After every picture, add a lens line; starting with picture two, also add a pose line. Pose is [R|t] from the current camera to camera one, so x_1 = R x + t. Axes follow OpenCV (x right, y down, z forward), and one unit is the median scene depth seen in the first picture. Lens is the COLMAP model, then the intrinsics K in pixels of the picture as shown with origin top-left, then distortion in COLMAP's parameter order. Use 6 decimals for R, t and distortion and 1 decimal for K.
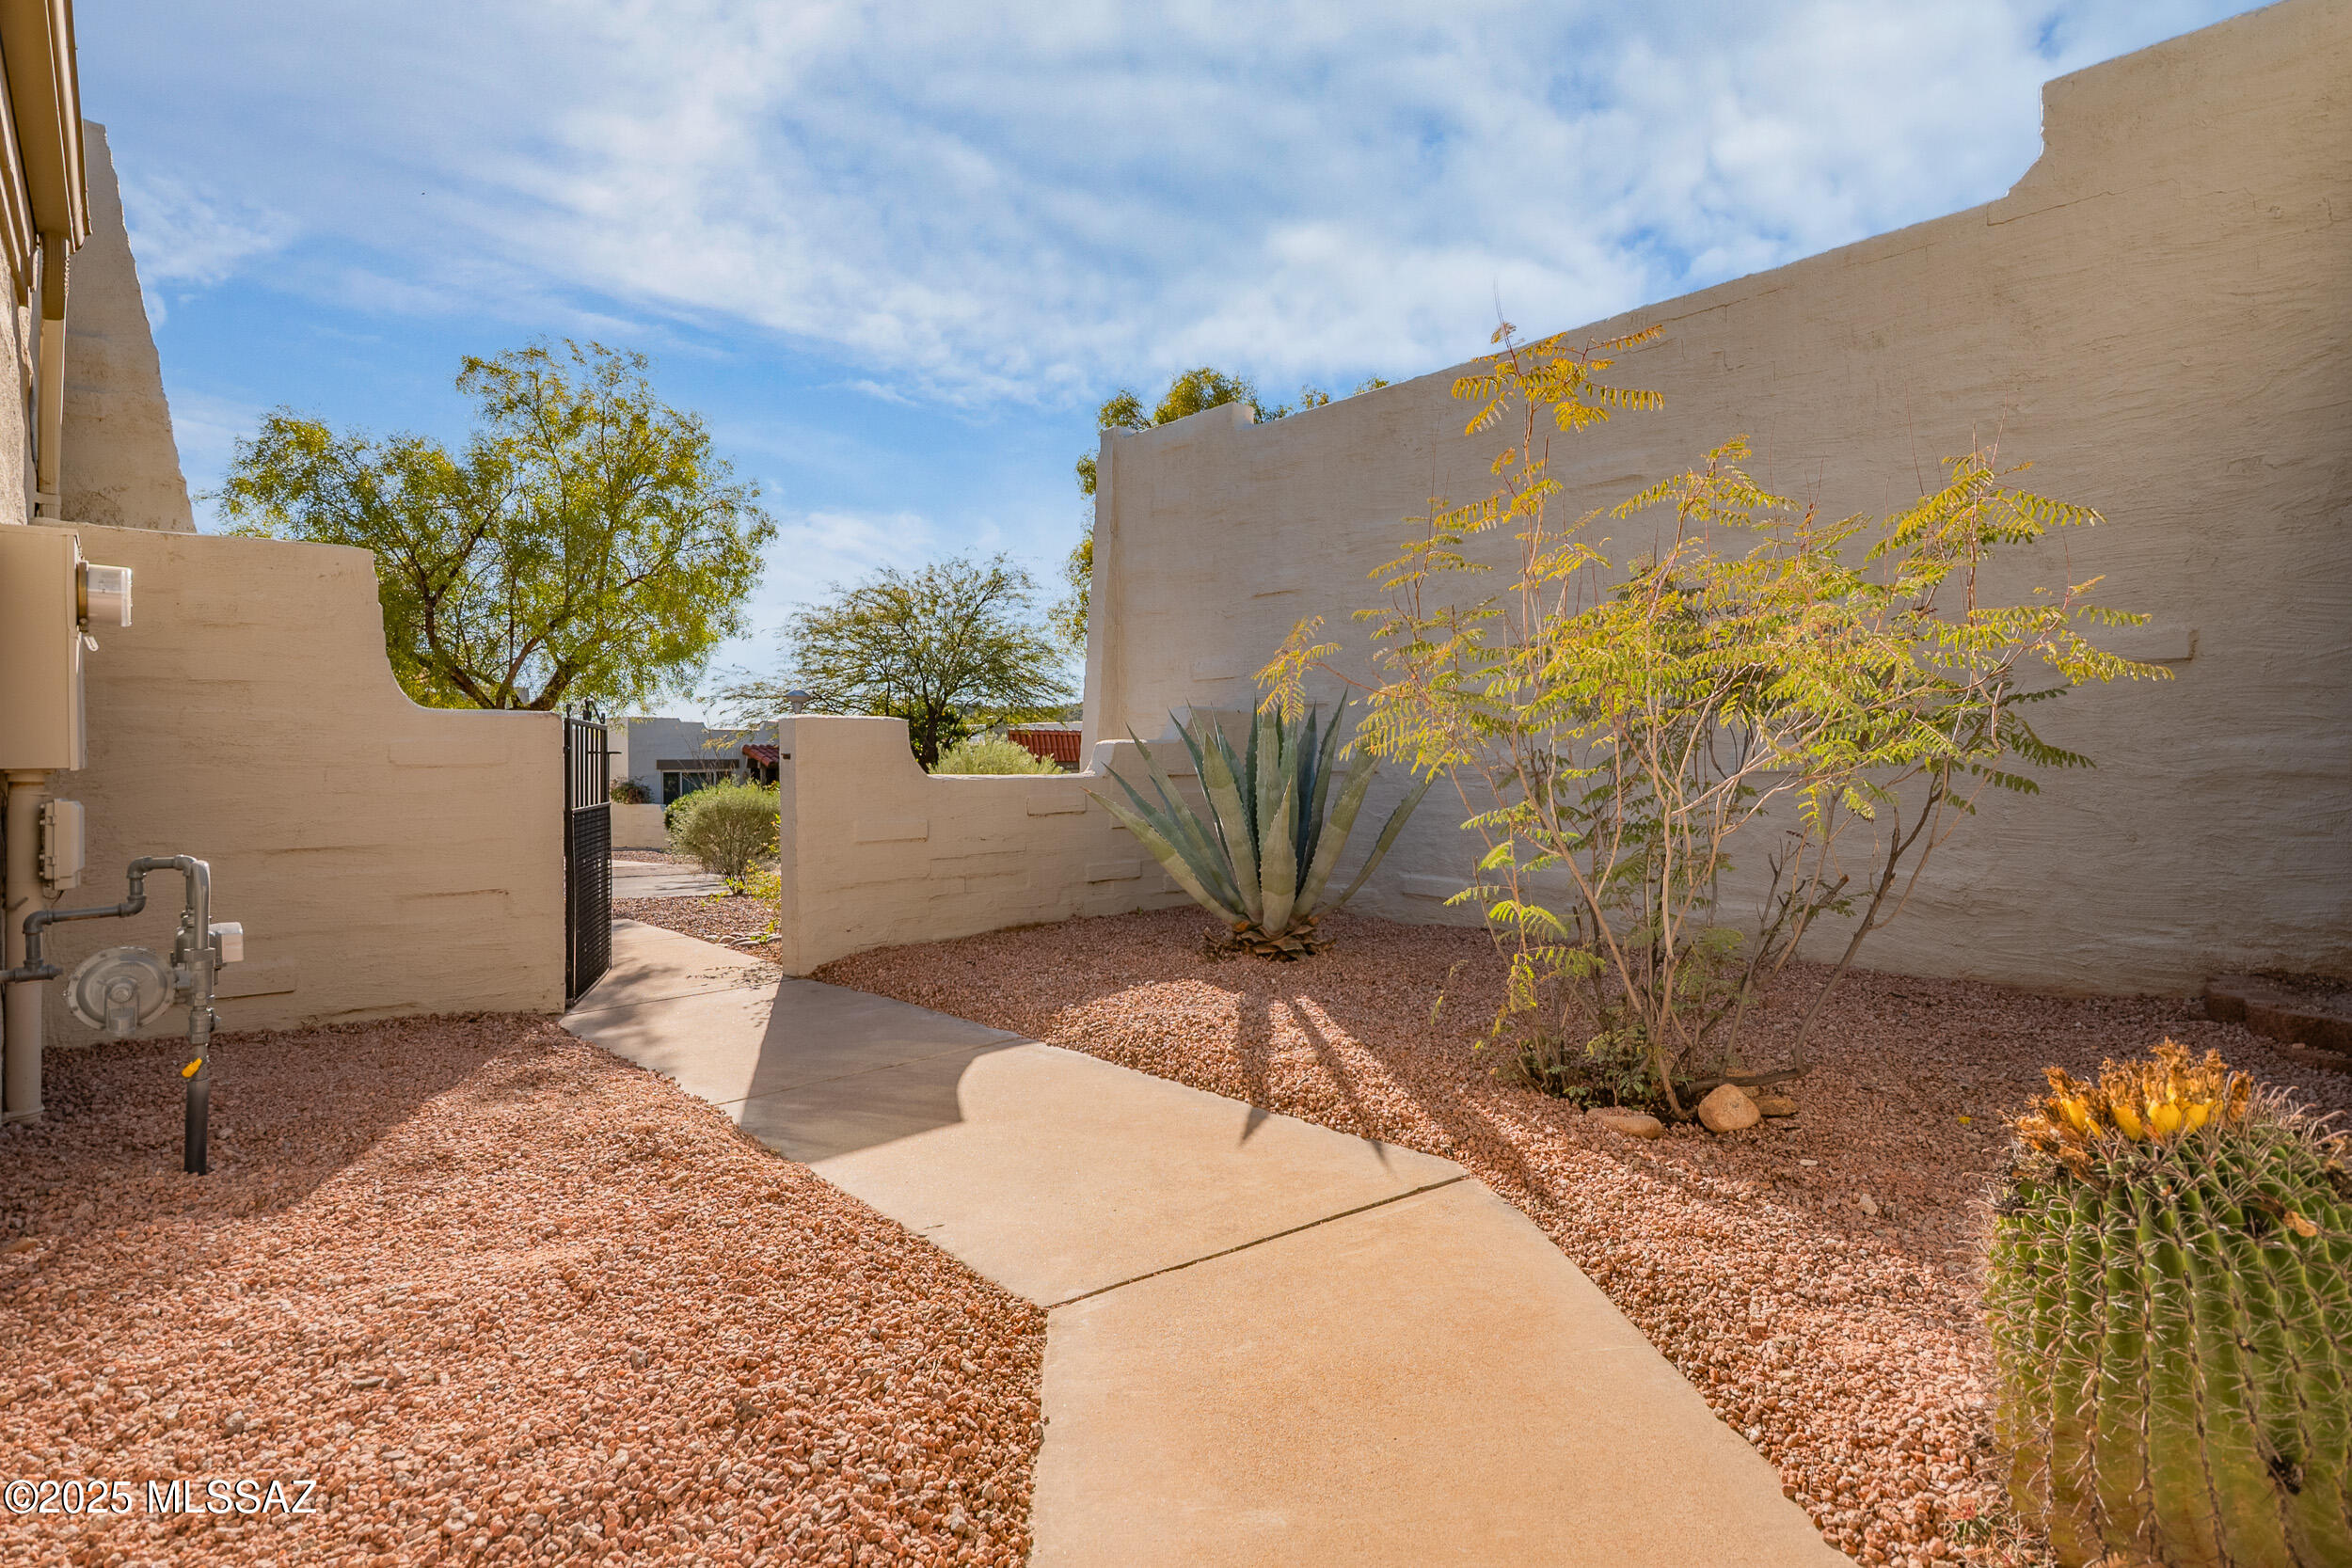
lens RADIAL K [[1080.4, 0, 1173.5], [0, 1080.4, 758.3], [0, 0, 1]] dist [0.002066, -0.014154]
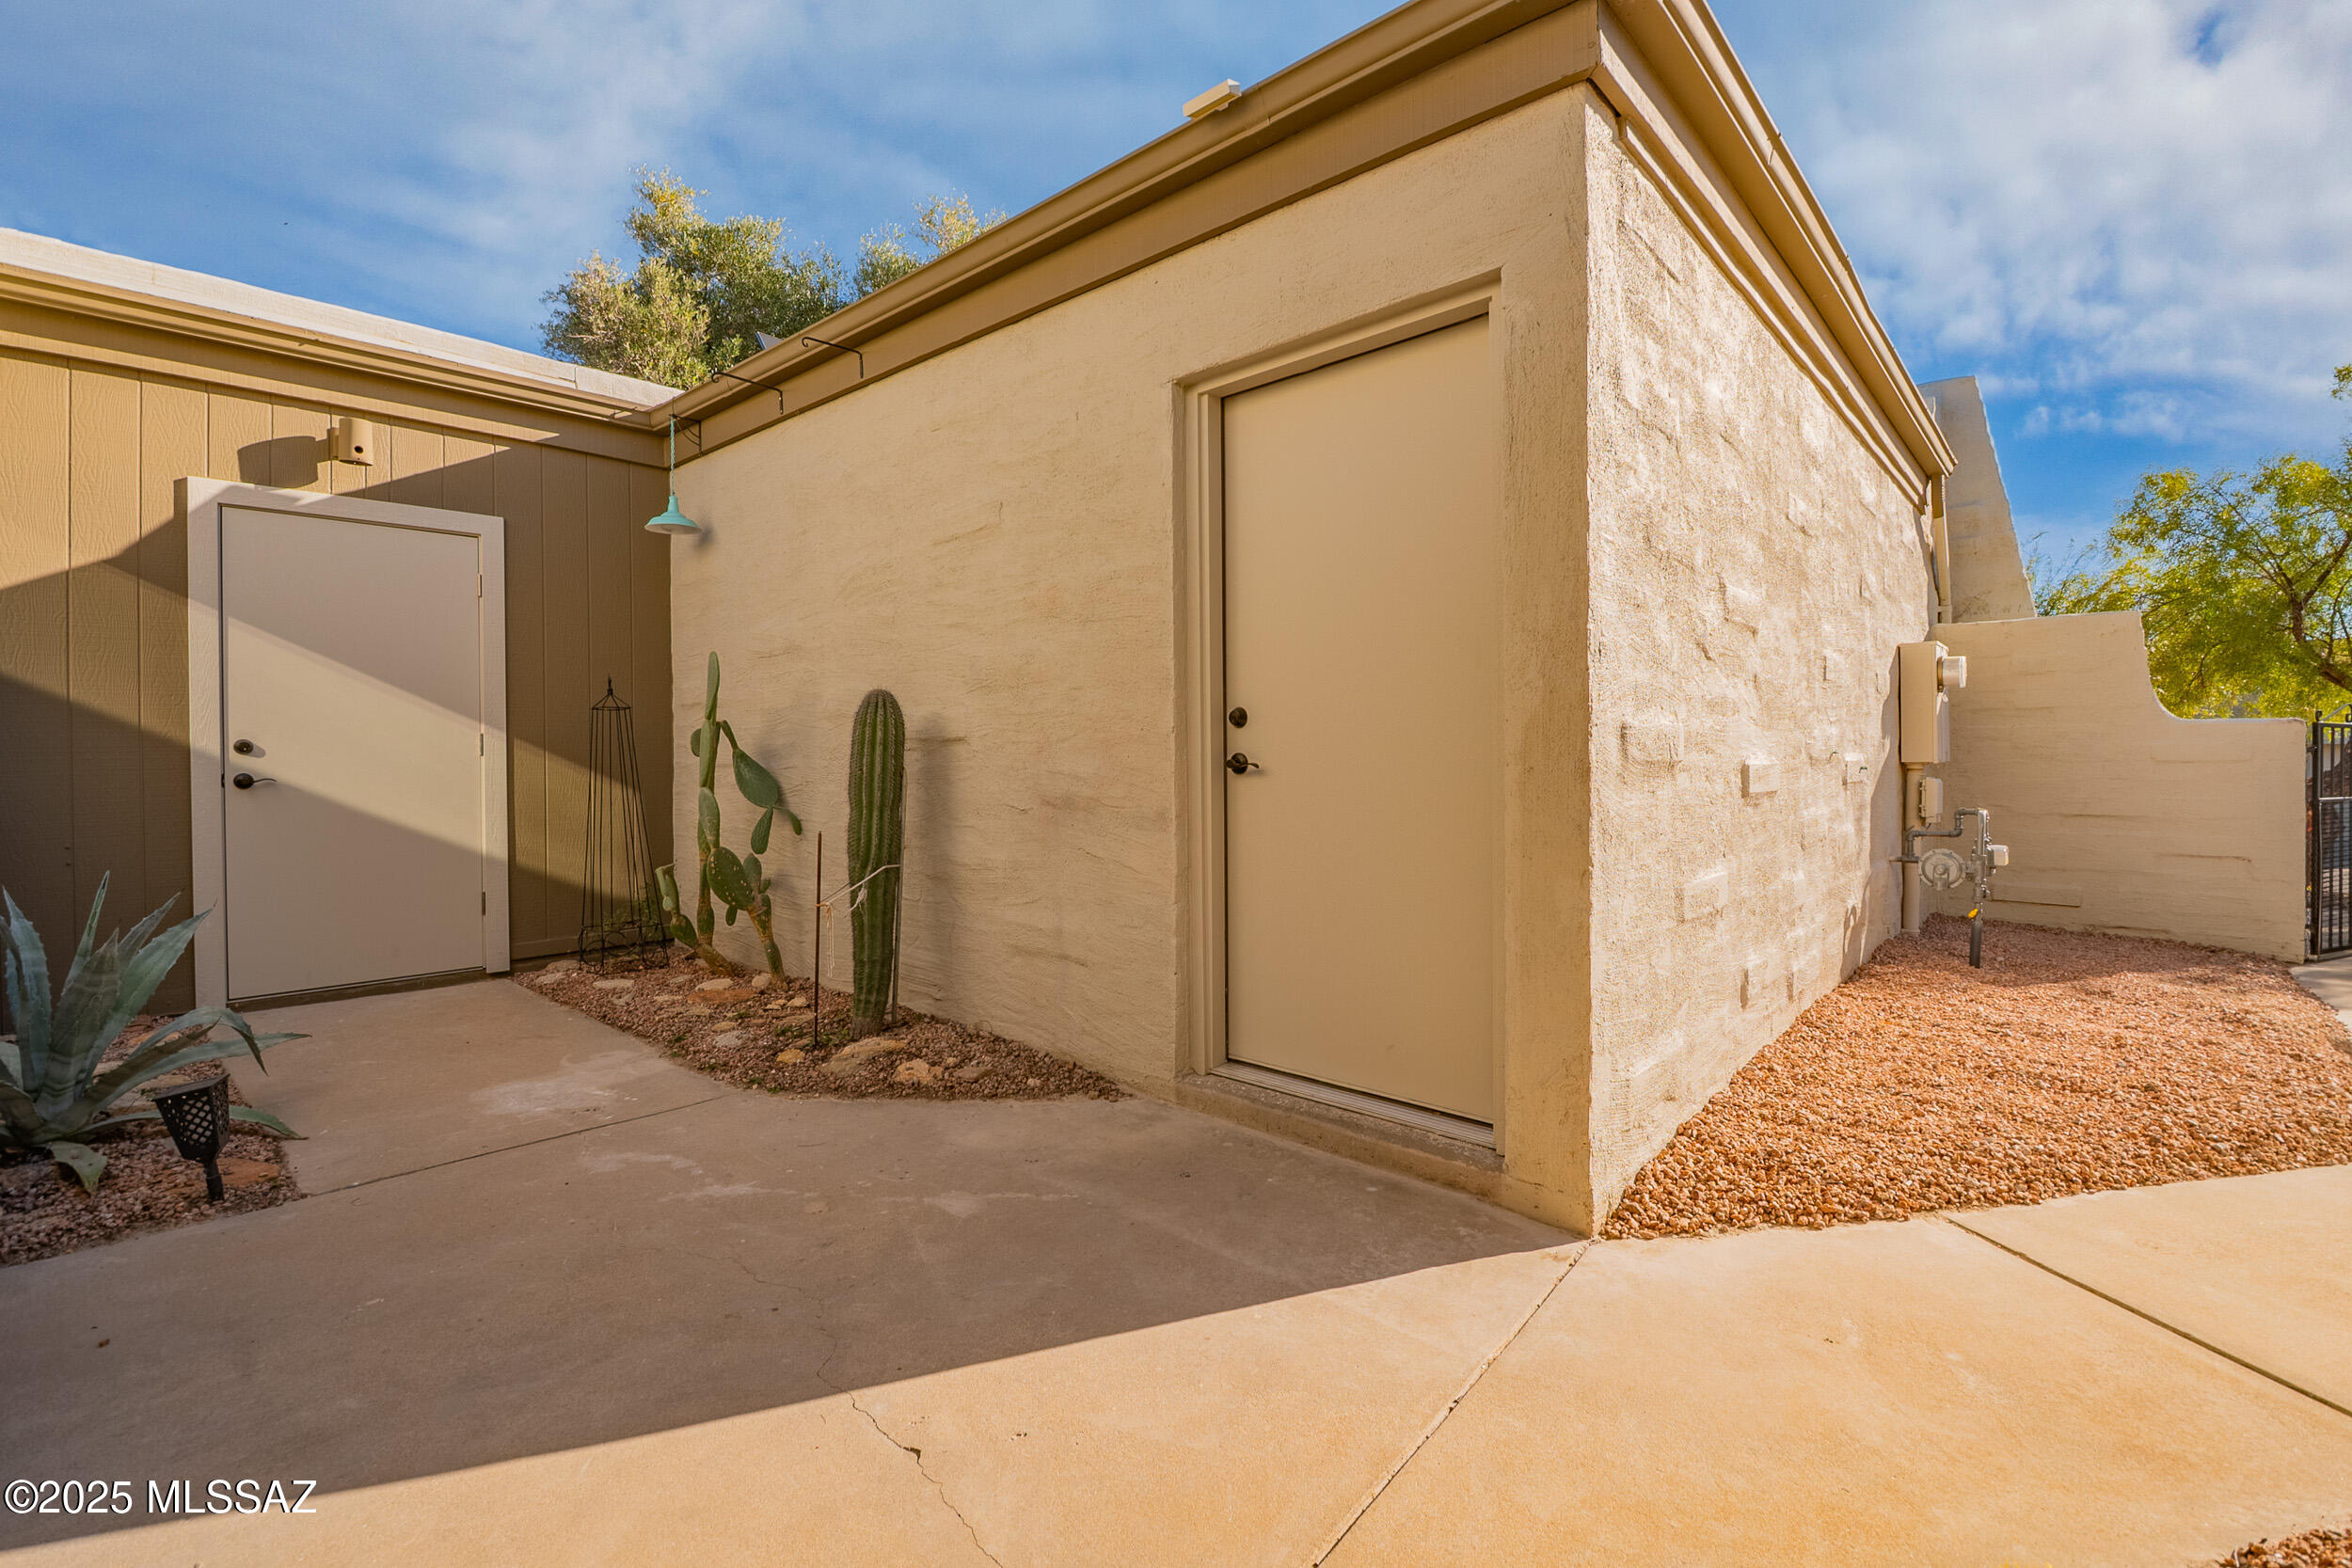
lens RADIAL K [[1033.8, 0, 1168.9], [0, 1033.8, 768.9], [0, 0, 1]] dist [0.017616, -0.008854]
pose [[0.058189, 0.017823, -0.998146, 0.614347], [0.006021, 0.999816, 0.018204, -0.016600], [0.998287, -0.007069, 0.058071, -0.402547]]
